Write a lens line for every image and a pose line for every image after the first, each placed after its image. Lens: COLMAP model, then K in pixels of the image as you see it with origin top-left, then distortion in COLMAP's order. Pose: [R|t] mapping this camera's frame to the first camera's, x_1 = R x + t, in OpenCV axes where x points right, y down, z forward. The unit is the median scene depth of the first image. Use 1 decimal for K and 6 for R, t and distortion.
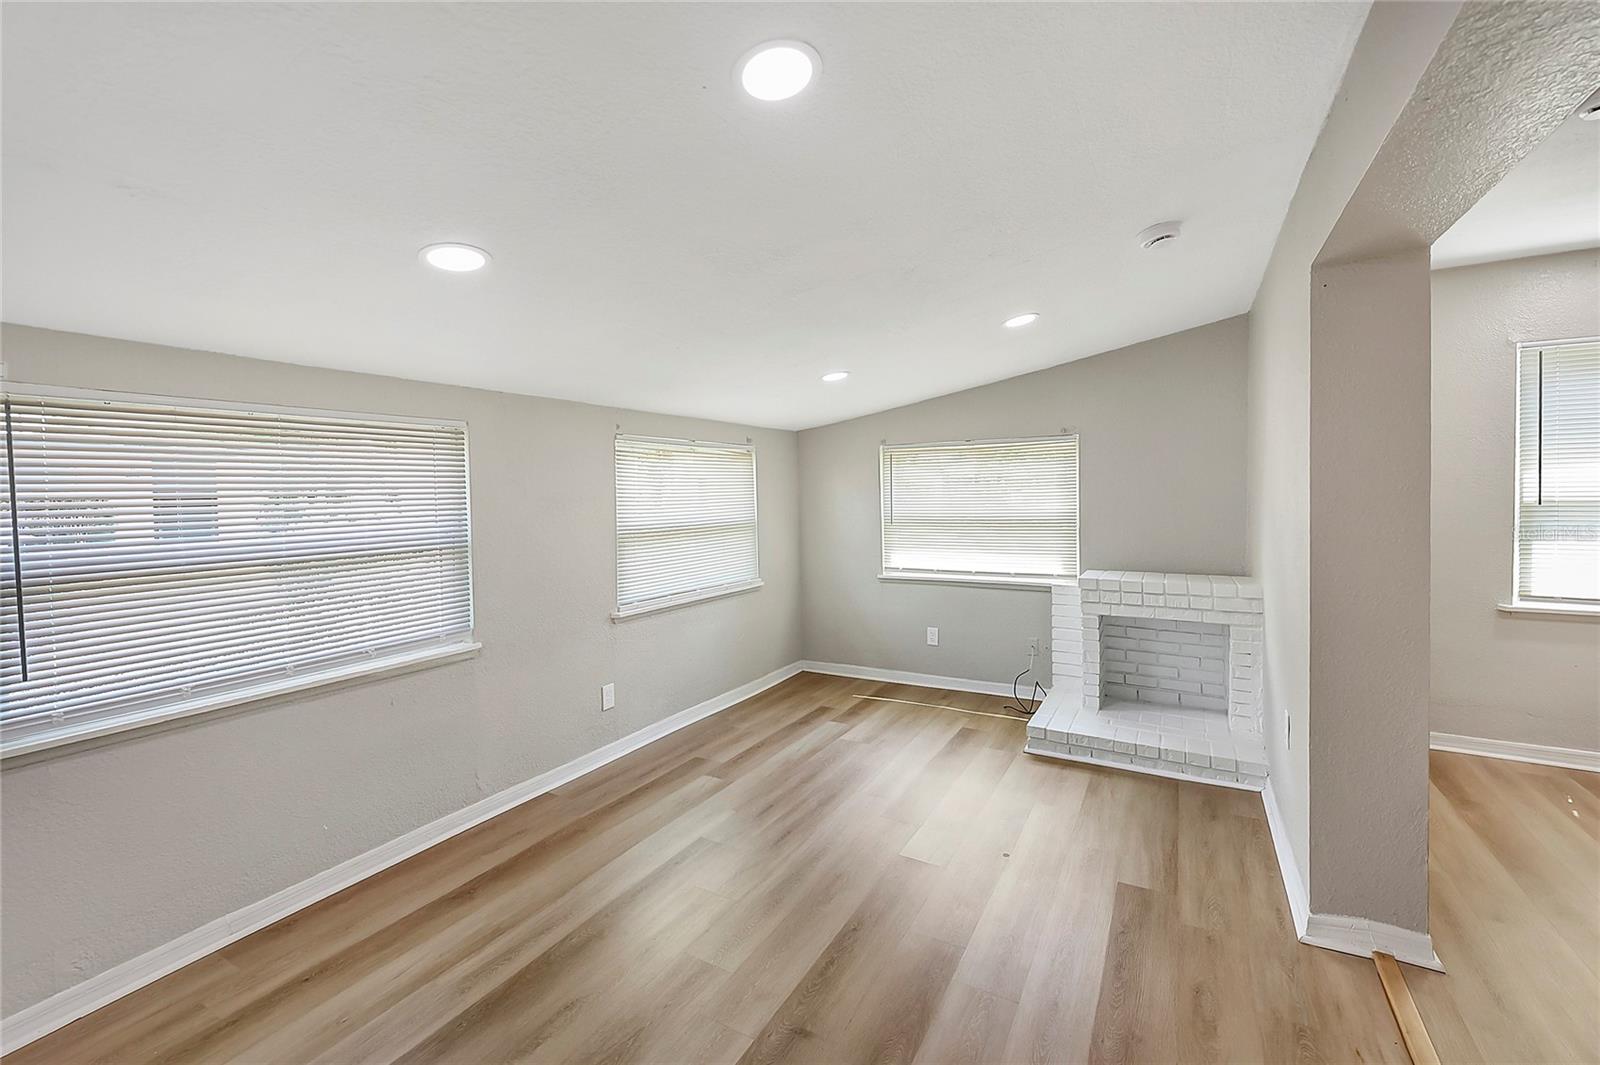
lens RADIAL K [[671.4, 0, 809.9], [0, 671.4, 498.0], [0, 0, 1]] dist [0.000281, 0.000382]
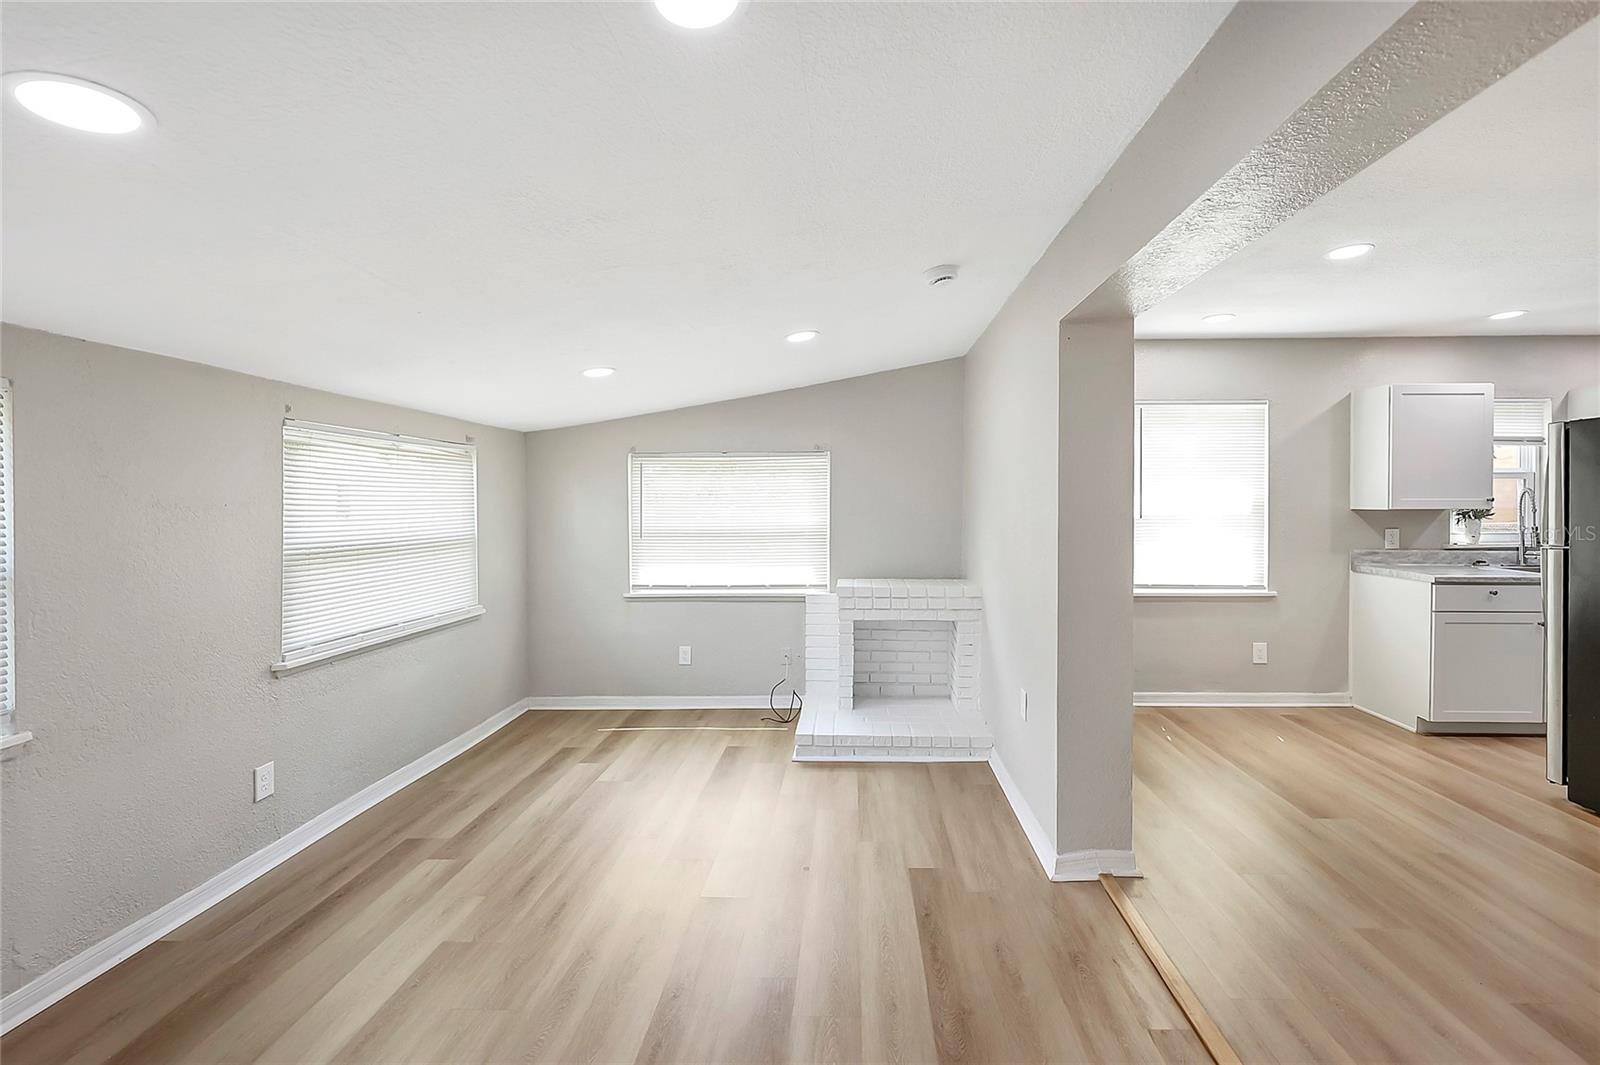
lens RADIAL K [[669.1, 0, 845.8], [0, 669.1, 502.2], [0, 0, 1]] dist [-0.000713, 0.000086]
pose [[0.878789, 0.014862, 0.476979, -0.096029], [-0.006826, 0.999804, -0.018576, 0.005605], [-0.477162, 0.013069, 0.878718, 0.066895]]
